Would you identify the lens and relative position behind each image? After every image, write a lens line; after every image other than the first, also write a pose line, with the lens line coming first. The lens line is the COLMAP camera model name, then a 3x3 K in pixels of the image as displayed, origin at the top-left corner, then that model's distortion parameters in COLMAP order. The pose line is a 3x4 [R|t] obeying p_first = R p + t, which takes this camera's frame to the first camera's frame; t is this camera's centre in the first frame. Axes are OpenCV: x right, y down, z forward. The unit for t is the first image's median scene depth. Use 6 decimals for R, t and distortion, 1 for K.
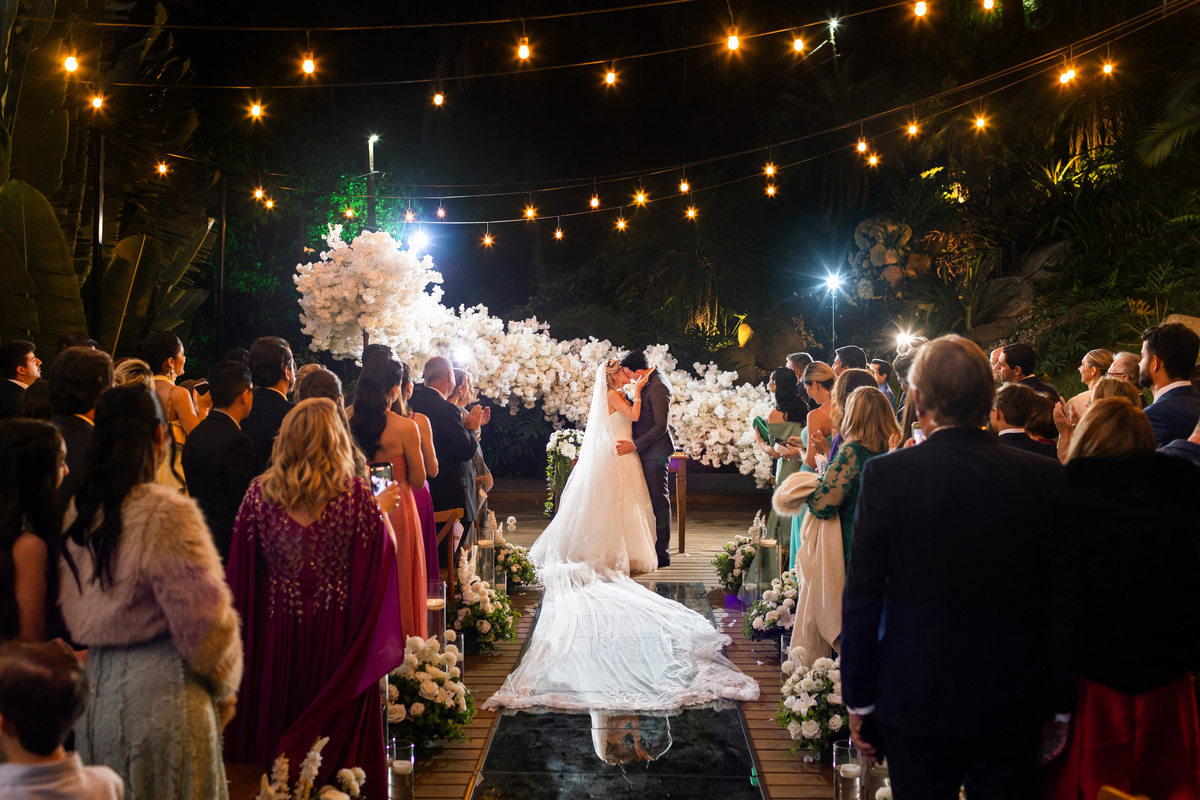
lens RADIAL K [[1226.8, 0, 595.1], [0, 1226.8, 399.8], [0, 0, 1]] dist [0.095509, 0.000000]
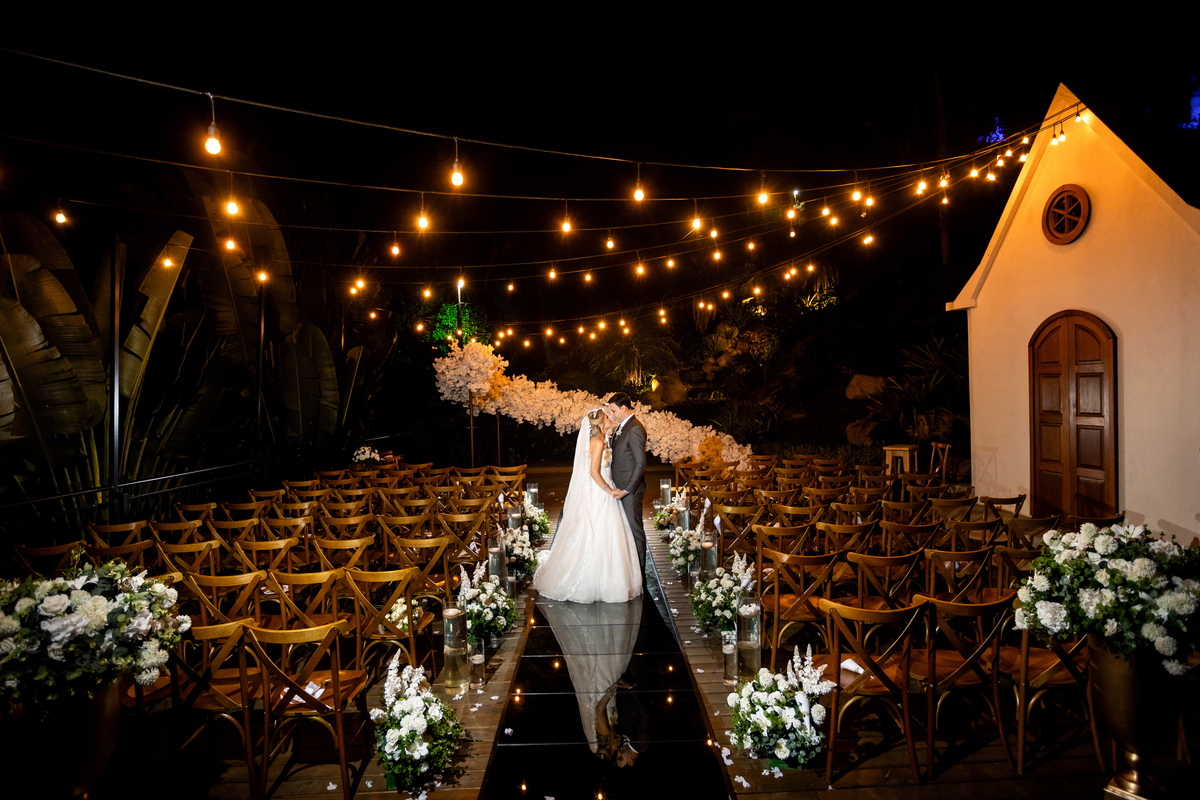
lens RADIAL K [[688.7, 0, 598.5], [0, 688.7, 392.9], [0, 0, 1]] dist [-0.003143, 0.002253]
pose [[0.999196, -0.020255, 0.034611, -0.009349], [0.021478, 0.999145, -0.035335, -0.005115], [-0.033866, 0.036050, 0.998776, -0.131176]]
